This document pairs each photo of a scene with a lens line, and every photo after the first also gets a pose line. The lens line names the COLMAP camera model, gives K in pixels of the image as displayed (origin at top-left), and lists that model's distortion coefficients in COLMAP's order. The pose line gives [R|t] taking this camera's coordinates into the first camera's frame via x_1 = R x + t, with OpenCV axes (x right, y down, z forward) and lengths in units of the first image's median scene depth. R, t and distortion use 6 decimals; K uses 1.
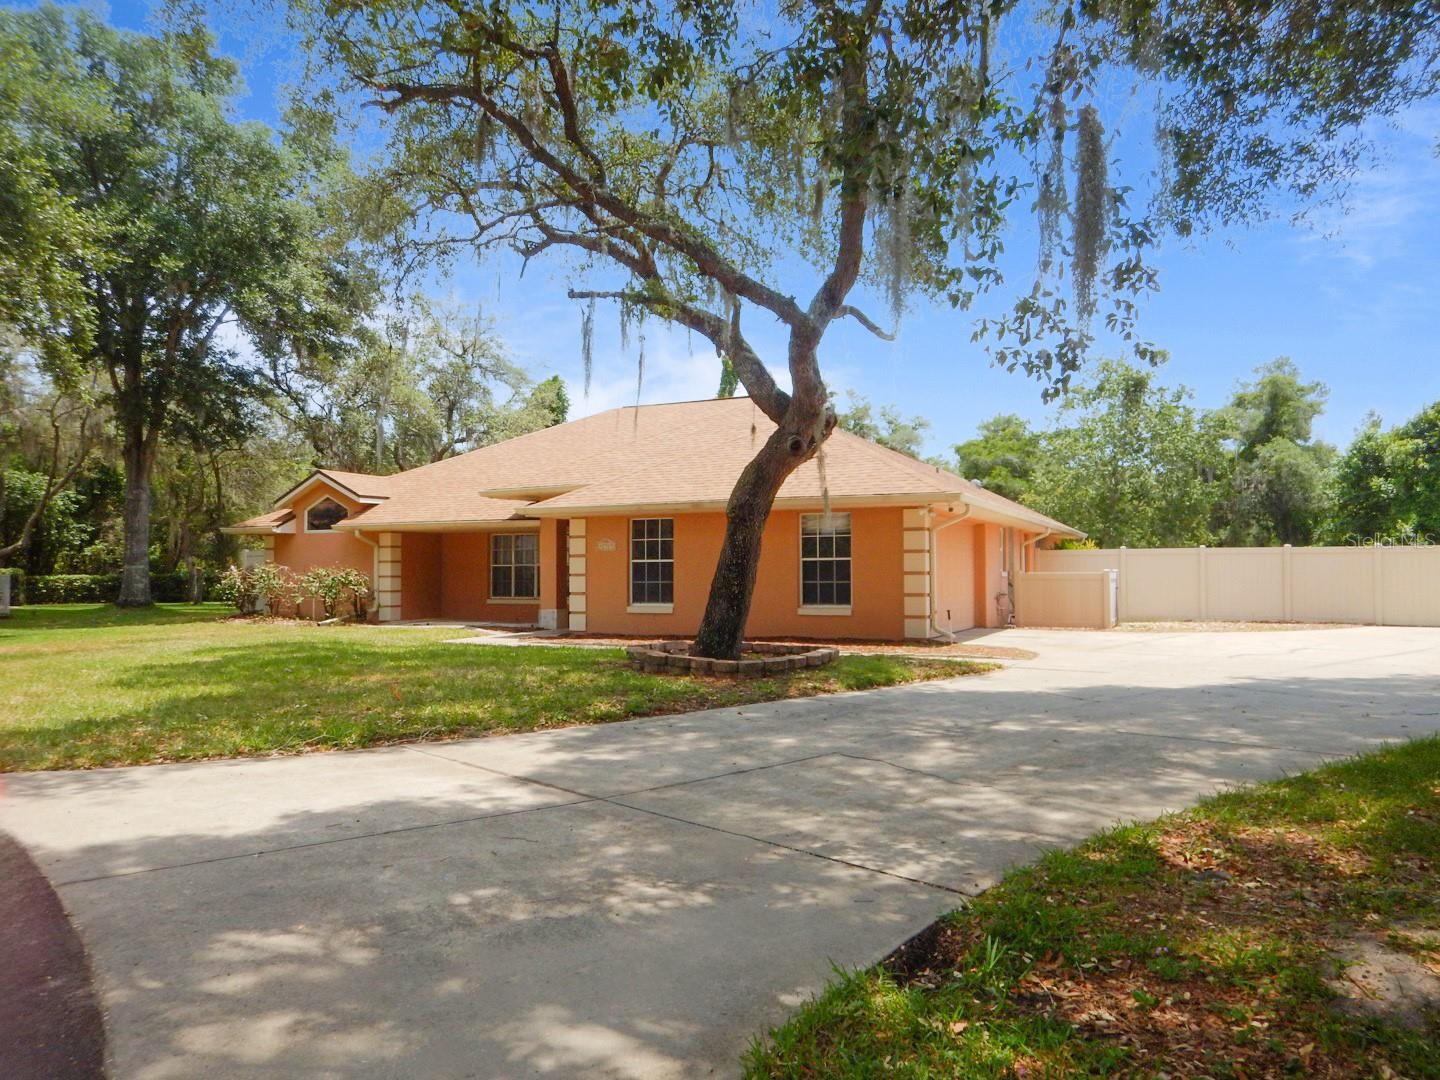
lens RADIAL K [[1014.1, 0, 720.0], [0, 1014.1, 540.0], [0, 0, 1]] dist [-0.007605, 0.000752]
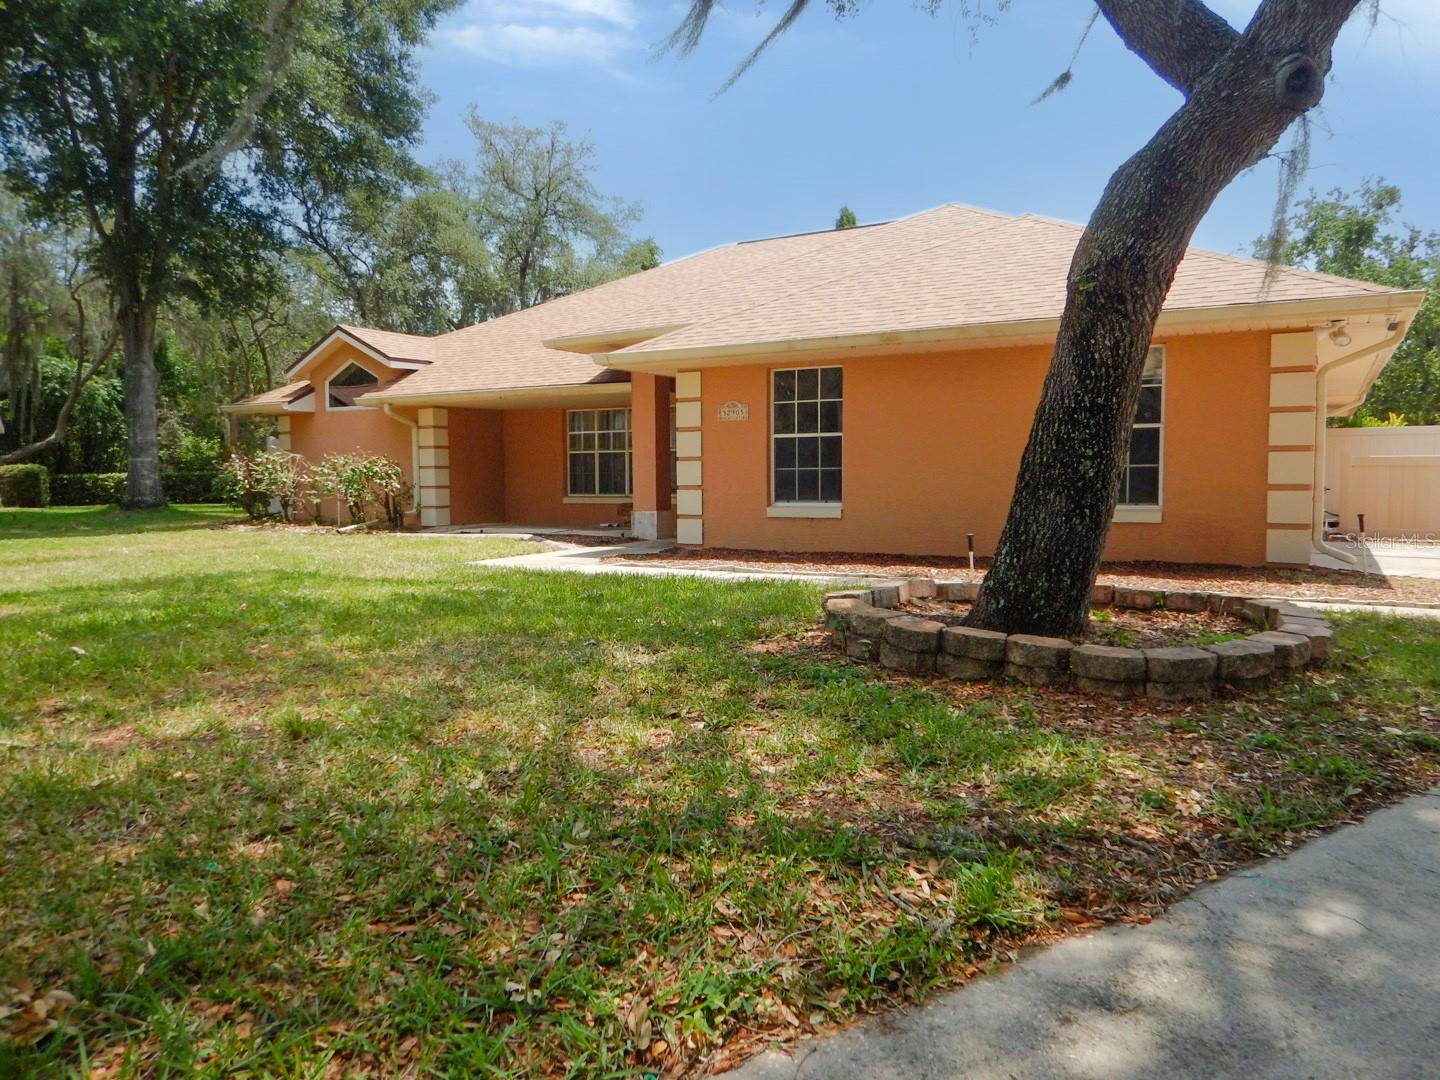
lens RADIAL K [[1014.1, 0, 720.0], [0, 1014.1, 540.0], [0, 0, 1]] dist [-0.007605, 0.000752]
pose [[0.995890, 0.001657, -0.090554, -0.047825], [0.007311, 0.995099, 0.098608, 0.017129], [0.090273, -0.098865, 0.990998, 0.272045]]
